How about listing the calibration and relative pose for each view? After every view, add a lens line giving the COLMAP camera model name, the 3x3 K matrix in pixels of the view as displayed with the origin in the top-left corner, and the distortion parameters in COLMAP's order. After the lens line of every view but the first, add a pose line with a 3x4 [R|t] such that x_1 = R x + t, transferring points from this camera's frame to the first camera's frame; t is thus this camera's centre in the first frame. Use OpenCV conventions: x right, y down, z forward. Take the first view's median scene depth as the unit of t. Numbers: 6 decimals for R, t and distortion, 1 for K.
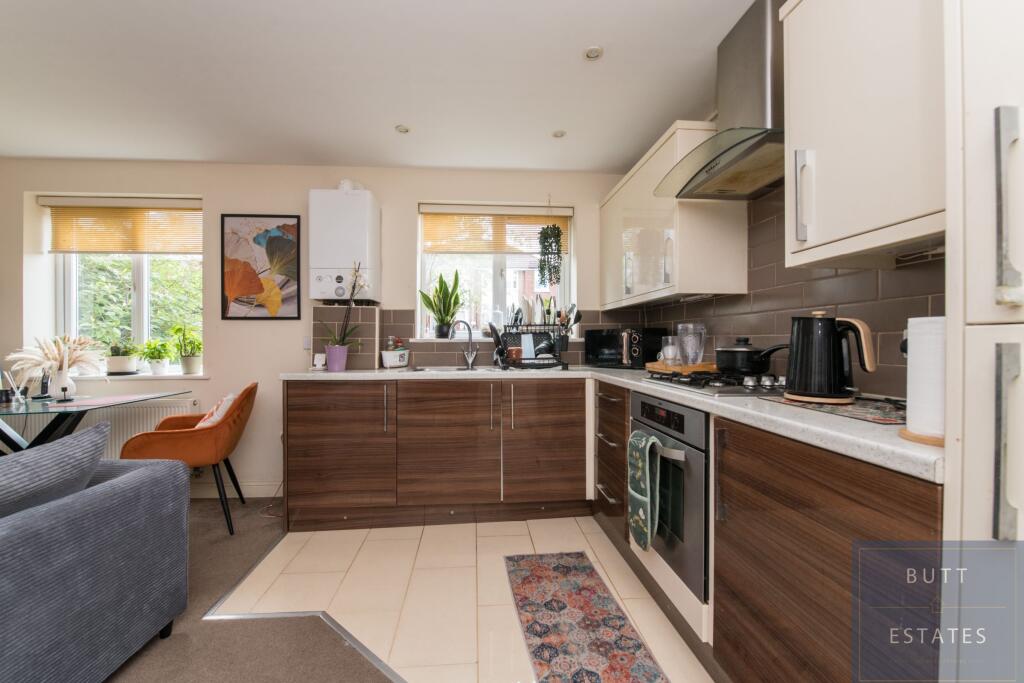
lens RADIAL K [[415.5, 0, 513.7], [0, 415.5, 343.6], [0, 0, 1]] dist [-0.008703, -0.000252]
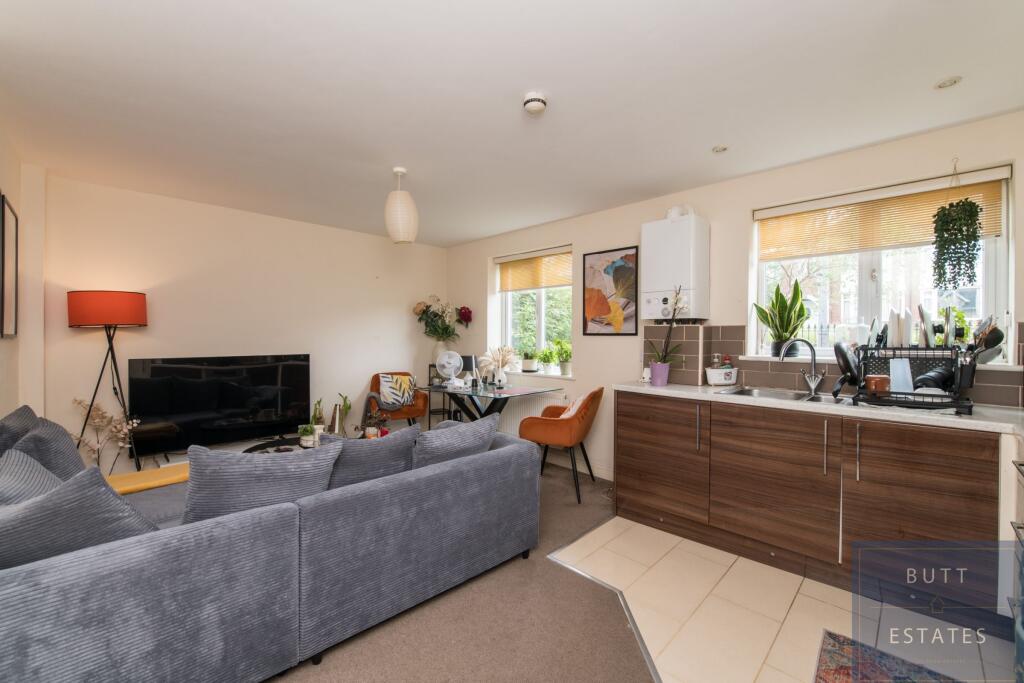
lens RADIAL K [[415.5, 0, 513.7], [0, 415.5, 343.6], [0, 0, 1]] dist [-0.008703, -0.000252]
pose [[0.653975, 0.022528, -0.756180, 0.141233], [-0.013154, 0.999744, 0.018408, -0.055578], [0.756402, -0.002091, 0.654104, -0.014822]]
